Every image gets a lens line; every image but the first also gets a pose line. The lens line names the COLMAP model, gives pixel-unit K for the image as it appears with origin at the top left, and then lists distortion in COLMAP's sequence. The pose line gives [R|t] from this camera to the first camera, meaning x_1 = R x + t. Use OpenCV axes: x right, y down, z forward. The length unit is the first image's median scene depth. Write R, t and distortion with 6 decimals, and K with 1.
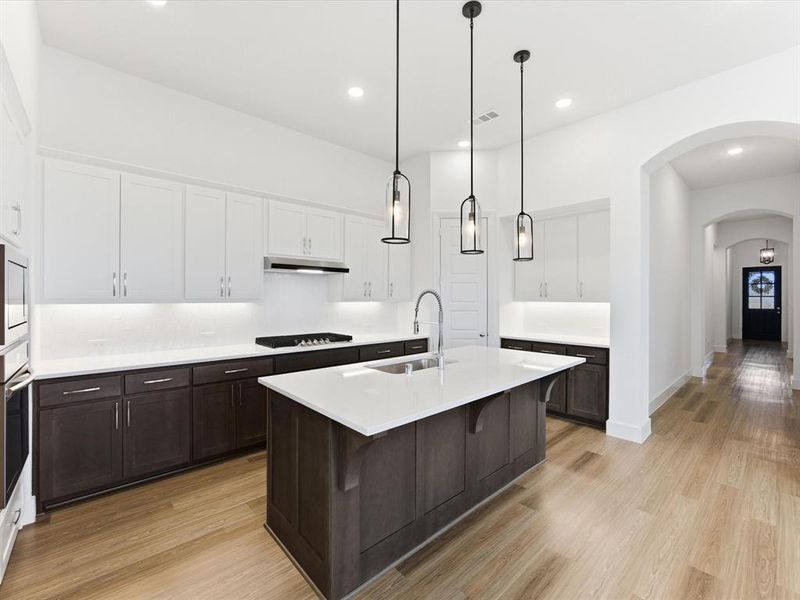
lens RADIAL K [[345.8, 0, 403.9], [0, 345.8, 298.0], [0, 0, 1]] dist [-0.016262, 0.004542]
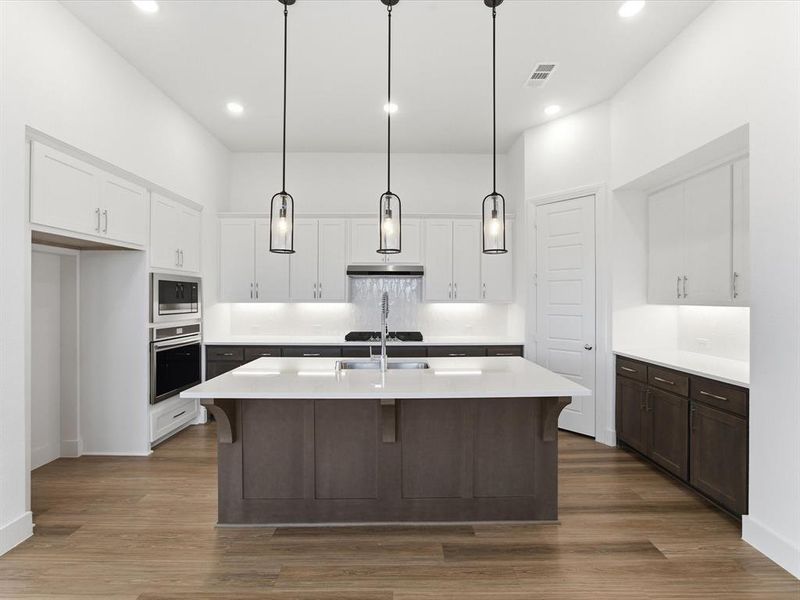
lens RADIAL K [[345.8, 0, 404.2], [0, 345.8, 297.8], [0, 0, 1]] dist [-0.016262, 0.004542]
pose [[0.750588, -0.000946, -0.660770, 0.622193], [-0.001180, 0.999995, -0.002771, -0.001312], [0.660769, 0.002860, 0.750584, 0.231086]]
